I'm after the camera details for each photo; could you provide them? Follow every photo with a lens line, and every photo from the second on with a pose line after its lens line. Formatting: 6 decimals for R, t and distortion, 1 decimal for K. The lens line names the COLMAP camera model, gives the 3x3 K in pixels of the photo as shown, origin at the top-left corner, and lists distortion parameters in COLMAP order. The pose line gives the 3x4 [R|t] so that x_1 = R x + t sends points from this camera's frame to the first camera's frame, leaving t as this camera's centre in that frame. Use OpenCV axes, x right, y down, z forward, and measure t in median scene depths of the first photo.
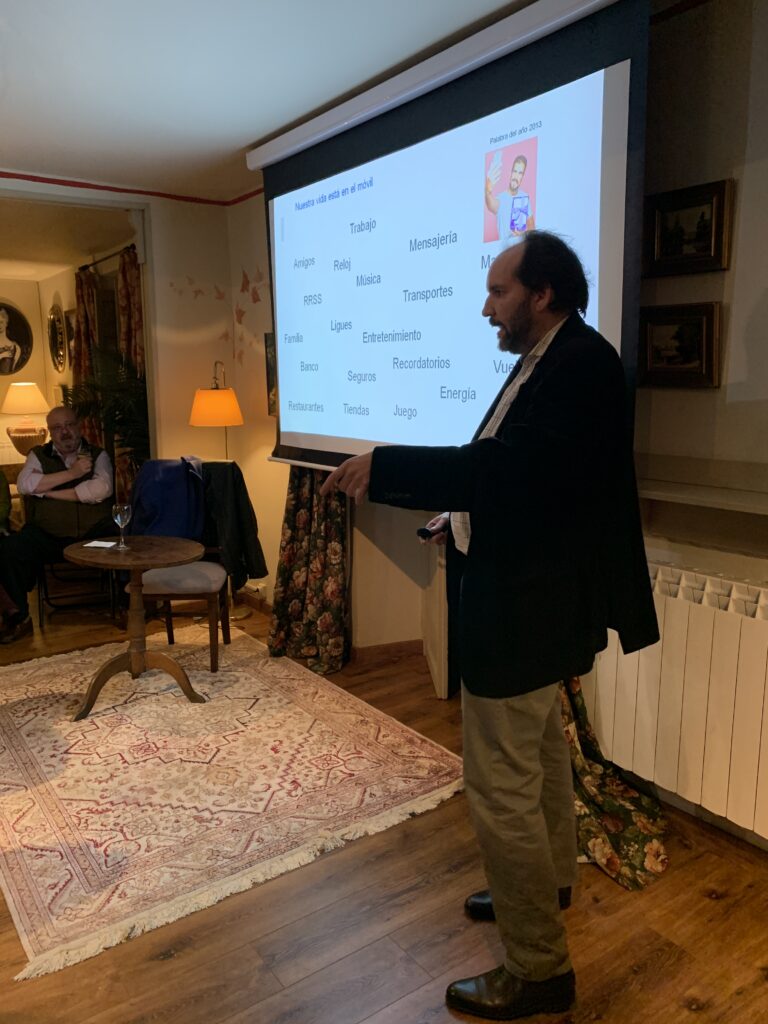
lens RADIAL K [[785.3, 0, 384.0], [0, 785.3, 512.0], [0, 0, 1]] dist [0.008610, -0.006638]
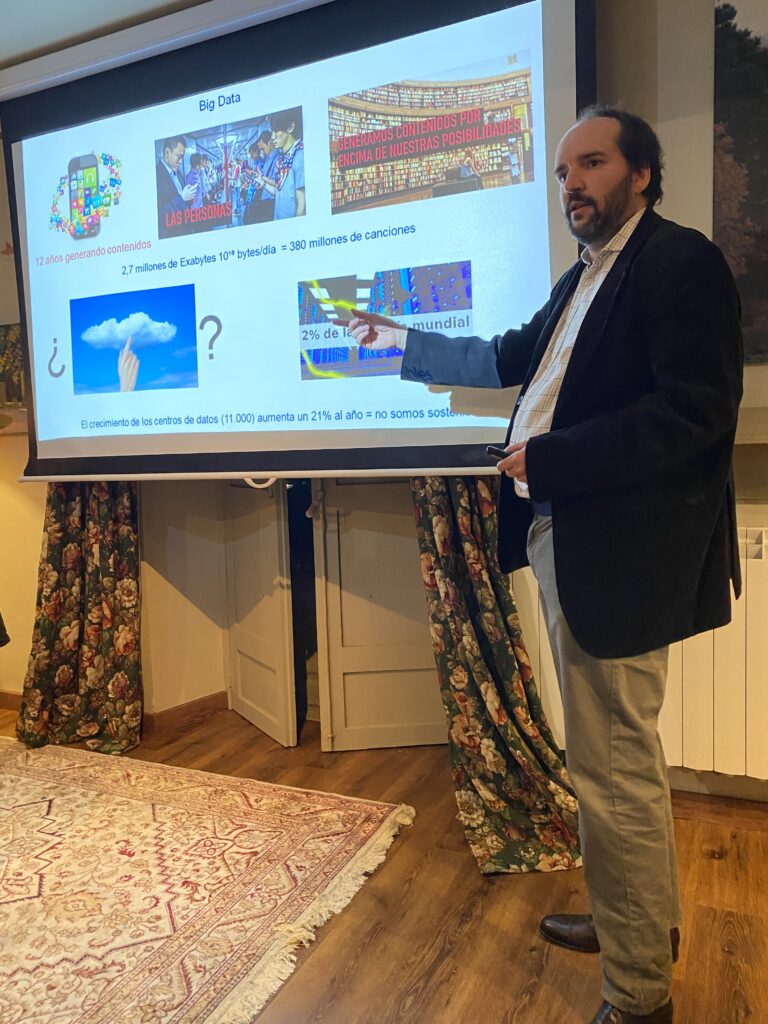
lens RADIAL K [[775.1, 0, 387.0], [0, 775.1, 535.8], [0, 0, 1]] dist [0.024344, -0.026853]
pose [[0.868634, -0.069421, 0.490567, -0.218782], [0.105531, 0.993338, -0.046292, 0.059377], [-0.484085, 0.091981, 0.870173, 0.195185]]
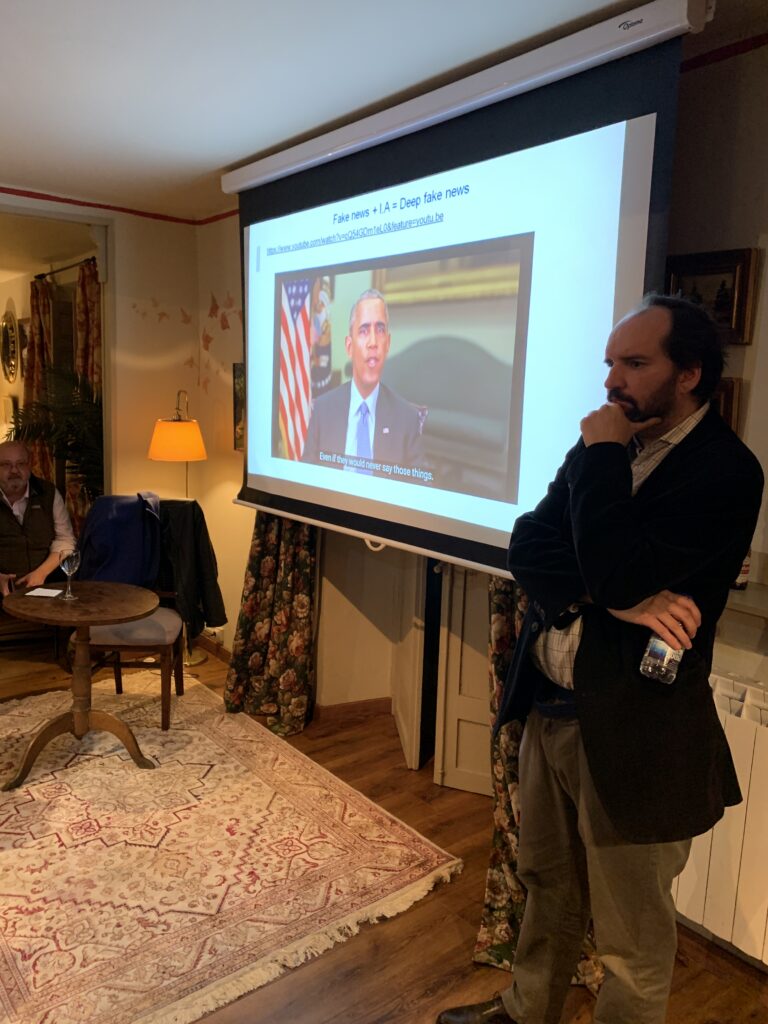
lens RADIAL K [[791.0, 0, 384.0], [0, 791.0, 512.0], [0, 0, 1]] dist [-0.002314, 0.010985]
pose [[0.997973, 0.034285, 0.053614, -0.019619], [-0.033470, 0.999311, -0.016026, -0.048355], [-0.054127, 0.014199, 0.998433, 0.059262]]
